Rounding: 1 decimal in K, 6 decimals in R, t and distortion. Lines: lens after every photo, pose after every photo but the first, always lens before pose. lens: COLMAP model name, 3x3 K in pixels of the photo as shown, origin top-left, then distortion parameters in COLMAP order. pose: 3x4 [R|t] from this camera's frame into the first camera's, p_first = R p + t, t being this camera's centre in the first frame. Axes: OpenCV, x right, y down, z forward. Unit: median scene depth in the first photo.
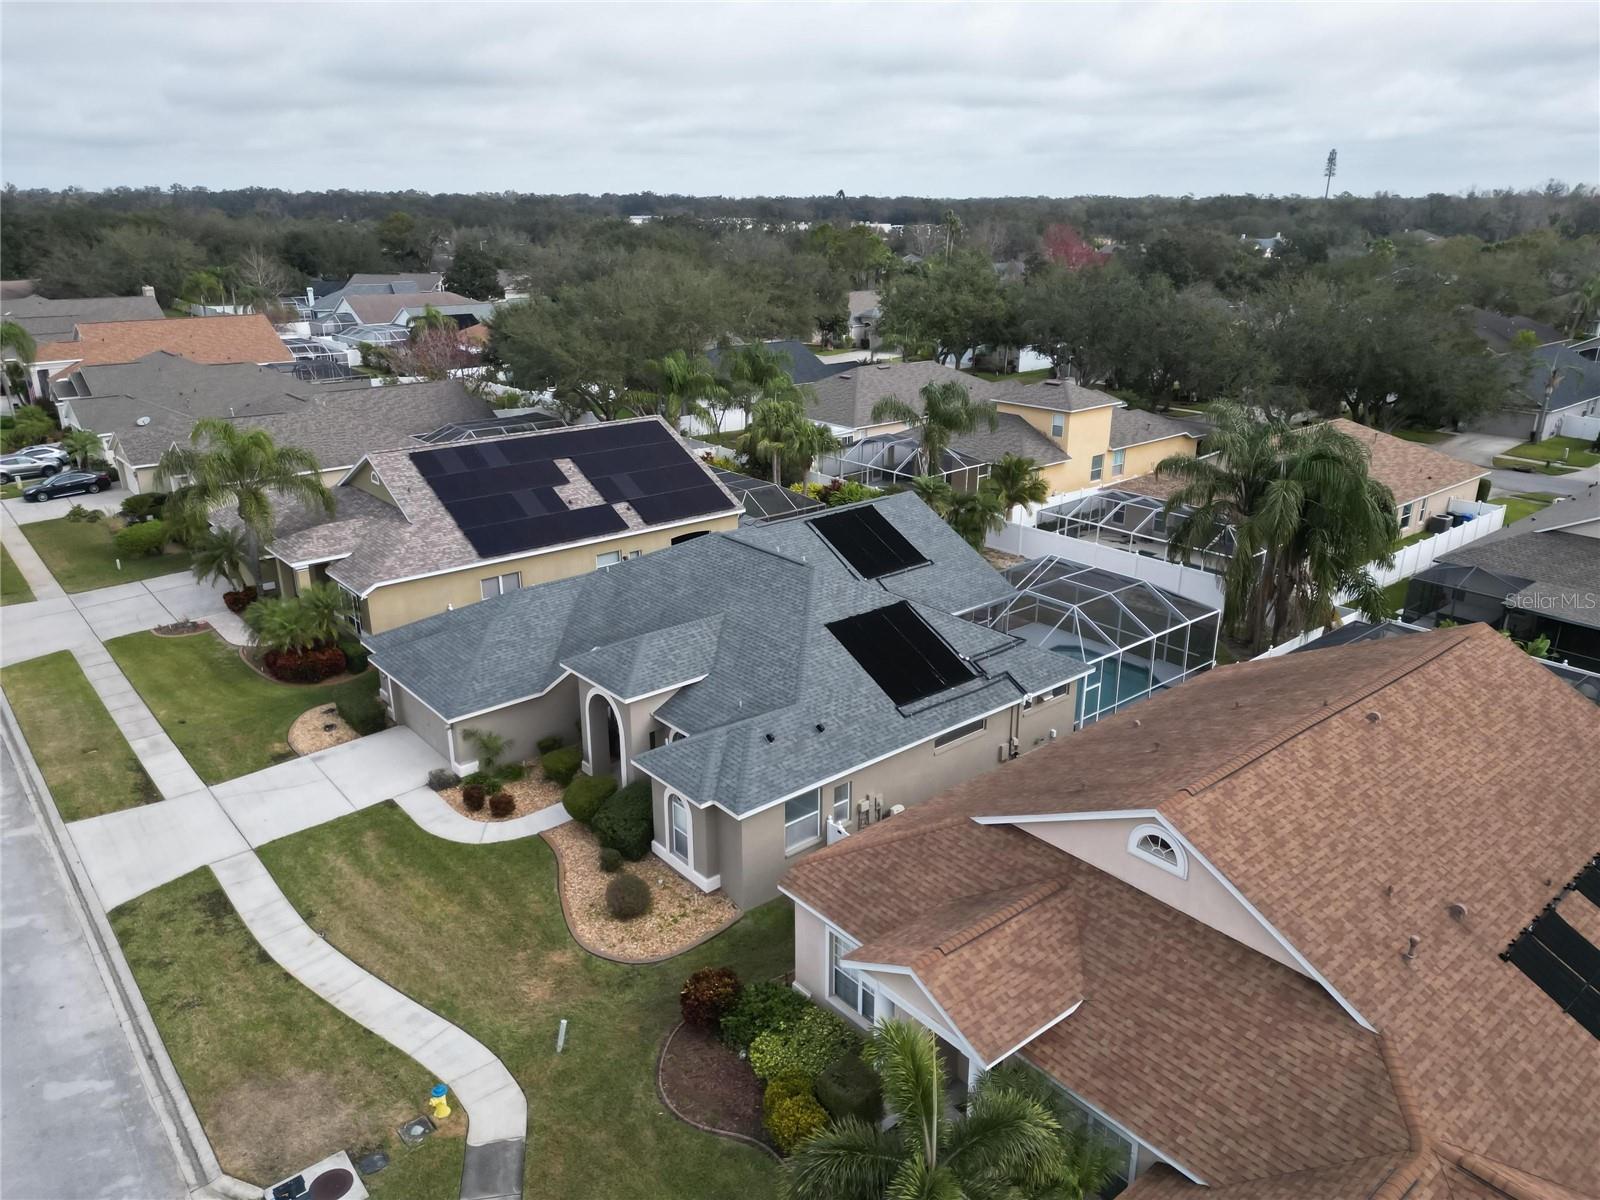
lens RADIAL K [[1114.0, 0, 805.9], [0, 1114.0, 604.1], [0, 0, 1]] dist [0.069718, -0.067015]
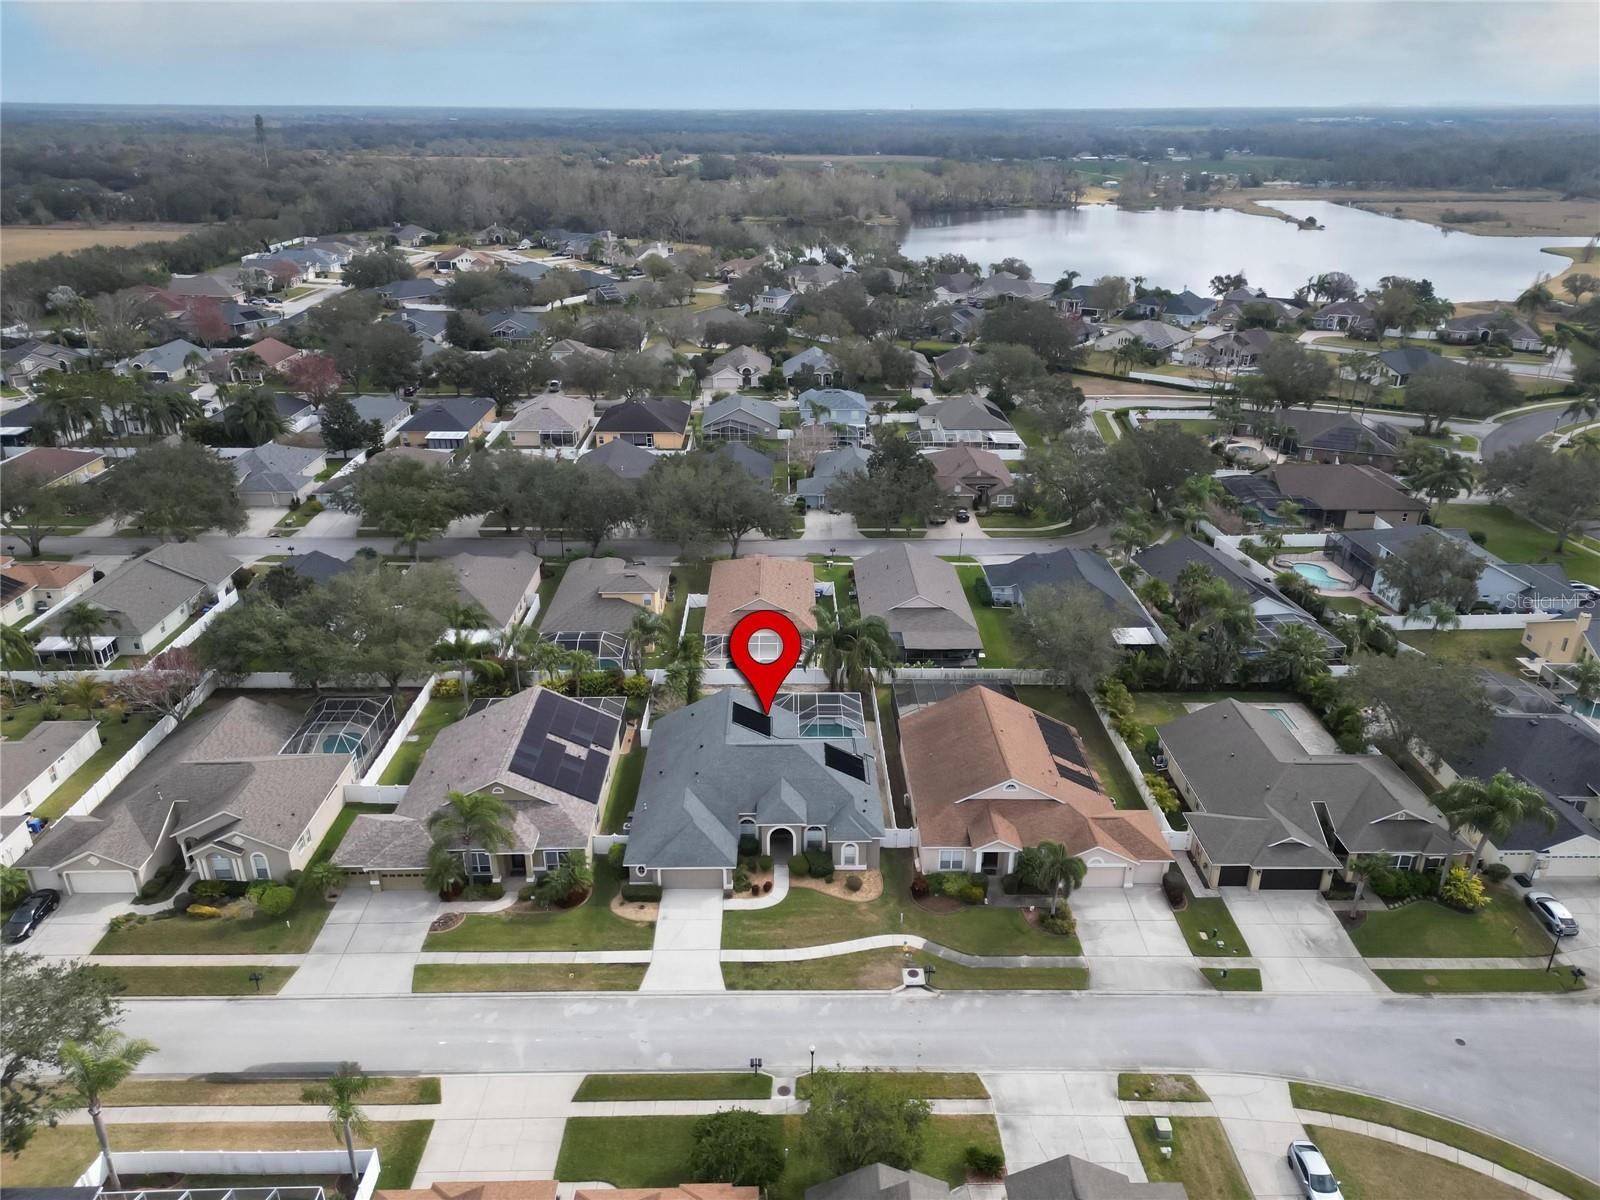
lens RADIAL K [[1114.0, 0, 805.4], [0, 1114.0, 585.4], [0, 0, 1]] dist [0.069718, -0.067015]
pose [[0.635206, -0.298207, 0.712451, -1.764987], [0.255705, 0.951630, 0.170338, -0.847679], [-0.728785, 0.073977, 0.680734, -0.791611]]
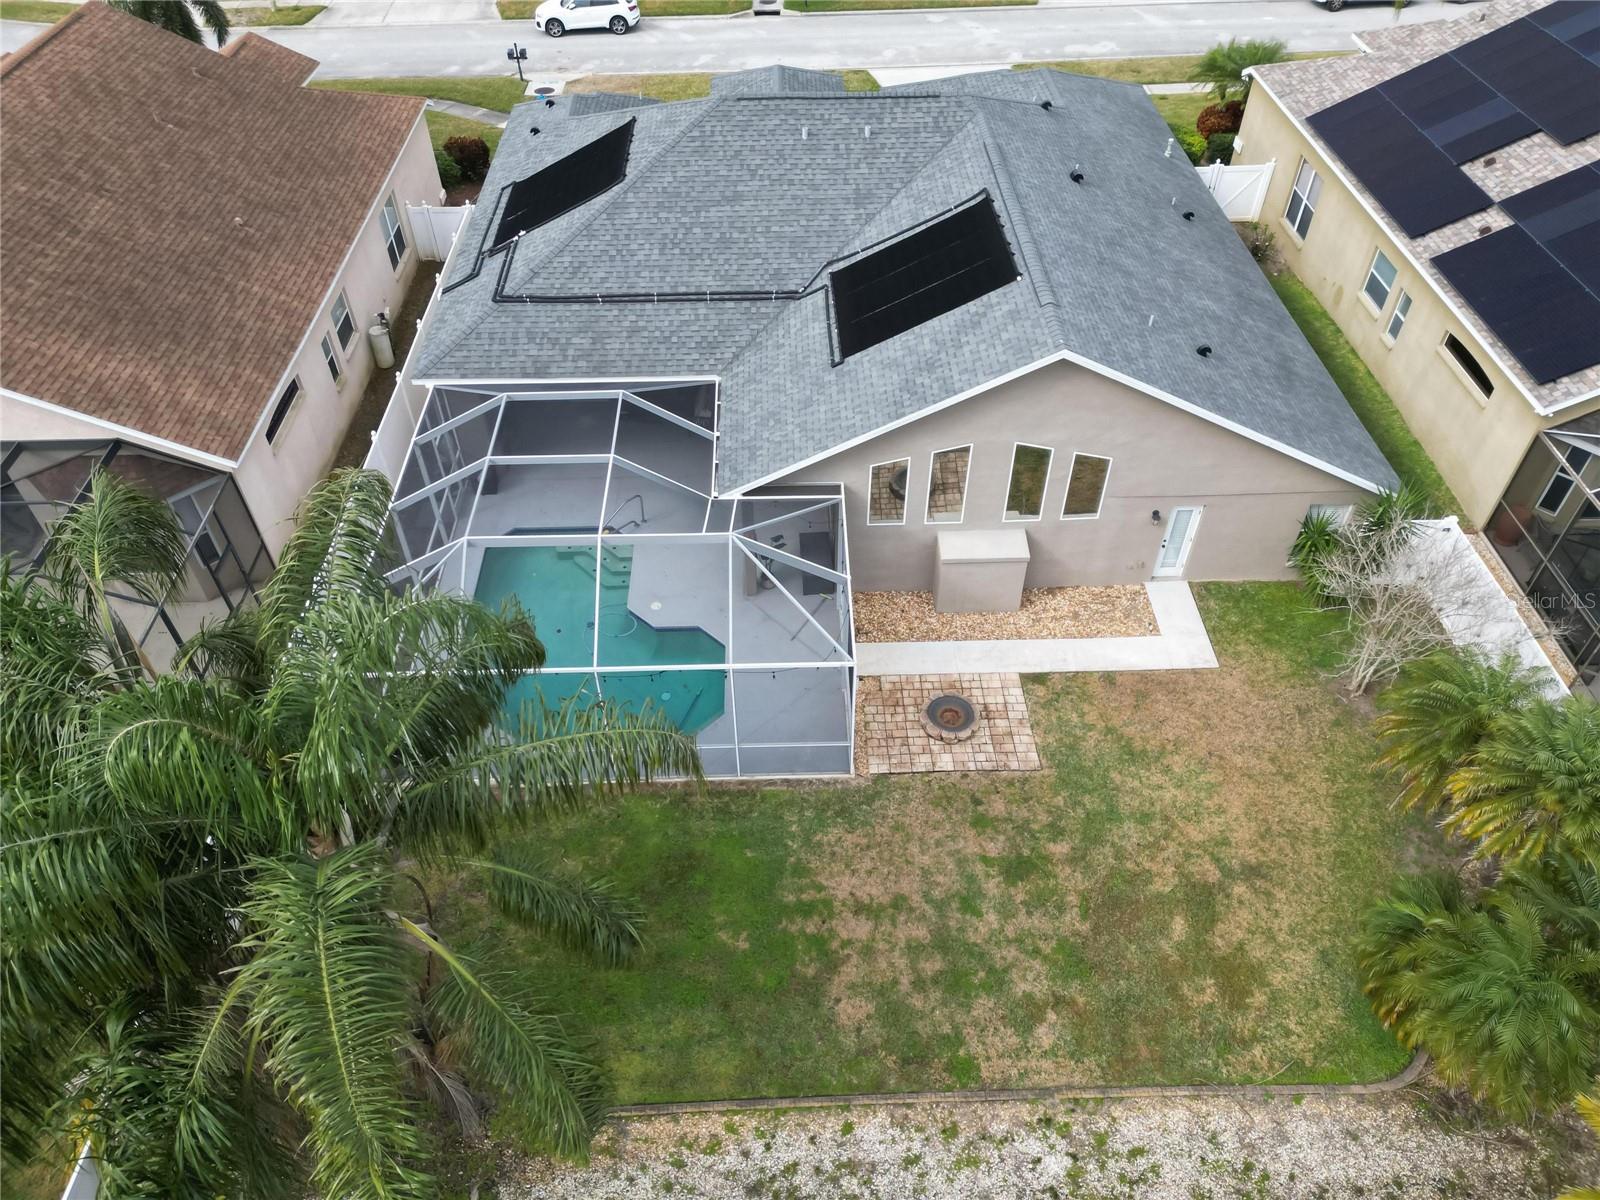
lens RADIAL K [[1114.0, 0, 797.9], [0, 1114.0, 603.8], [0, 0, 1]] dist [0.069718, -0.067015]
pose [[-0.625656, 0.550774, -0.552451, 0.584721], [-0.256401, 0.523648, 0.812435, -0.486977], [0.736759, 0.649954, -0.186405, 1.466136]]
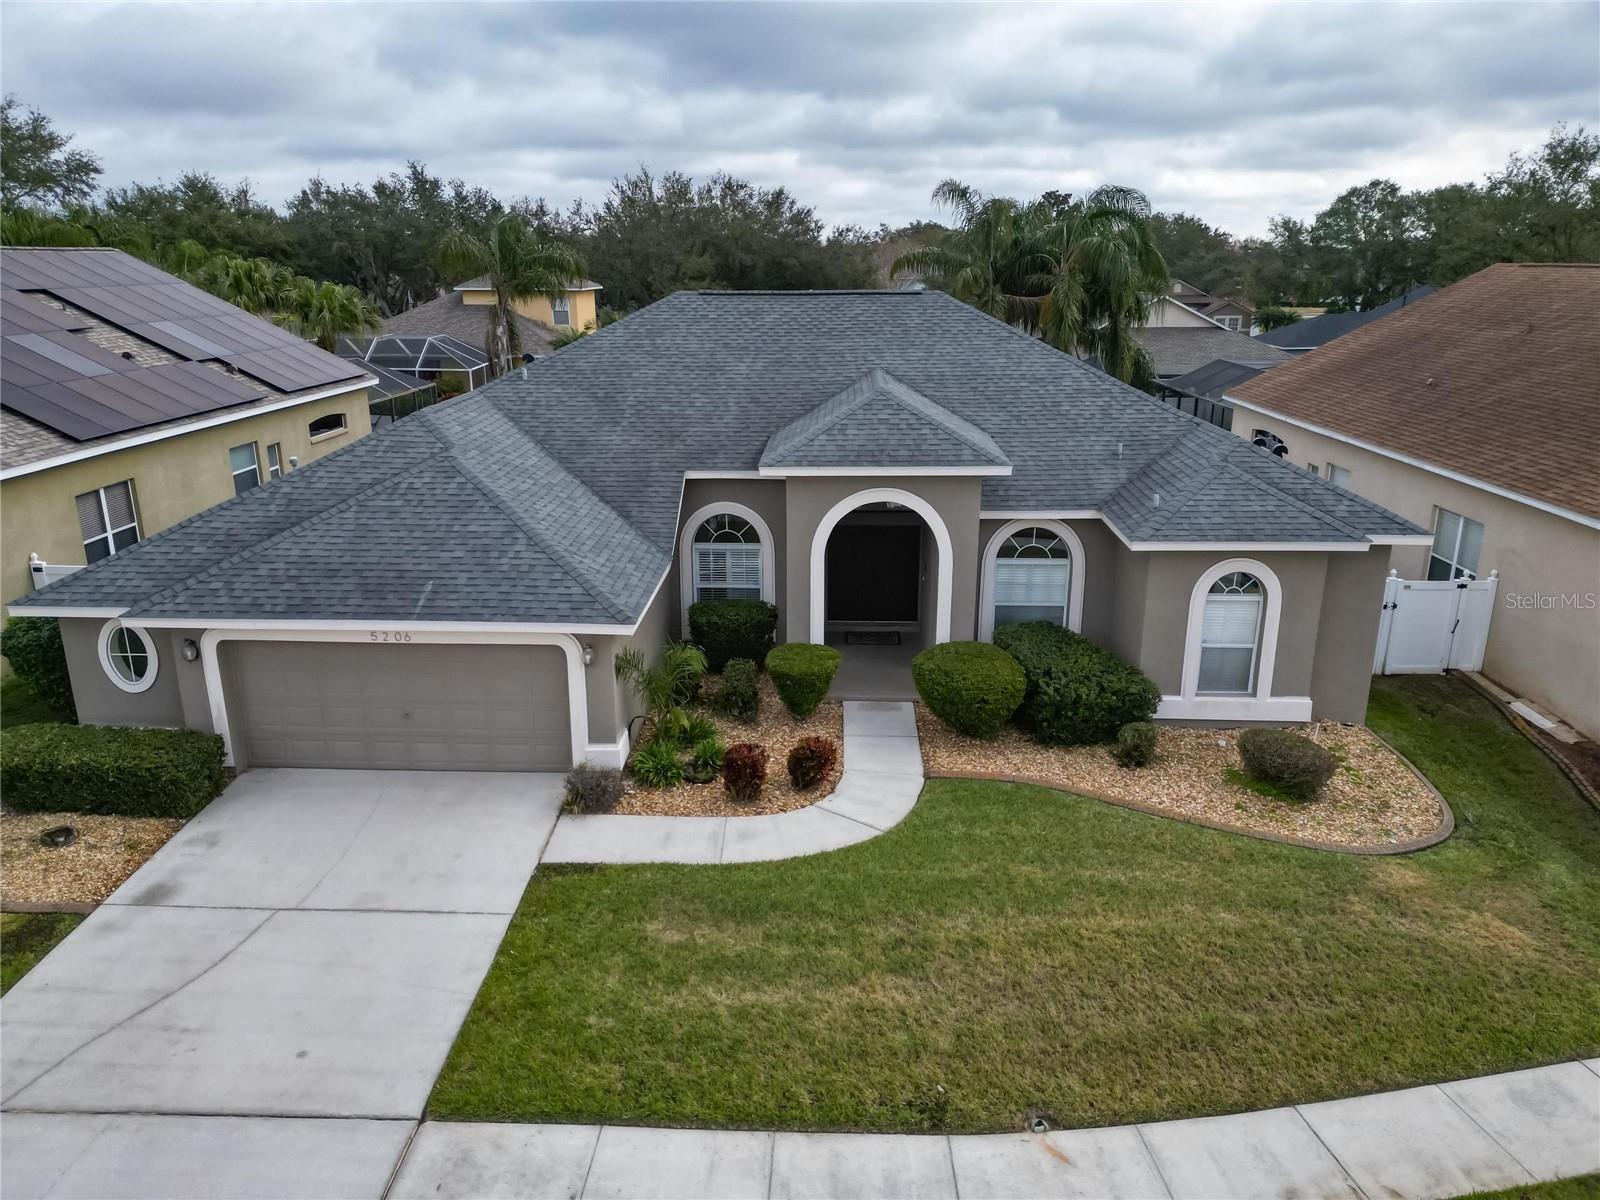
lens RADIAL K [[1114.0, 0, 801.9], [0, 1114.0, 604.7], [0, 0, 1]] dist [0.069718, -0.067015]
pose [[0.673357, -0.216884, 0.706790, -0.573440], [0.247873, 0.966898, 0.060553, 0.086916], [-0.696527, 0.134420, 0.704828, 0.664301]]
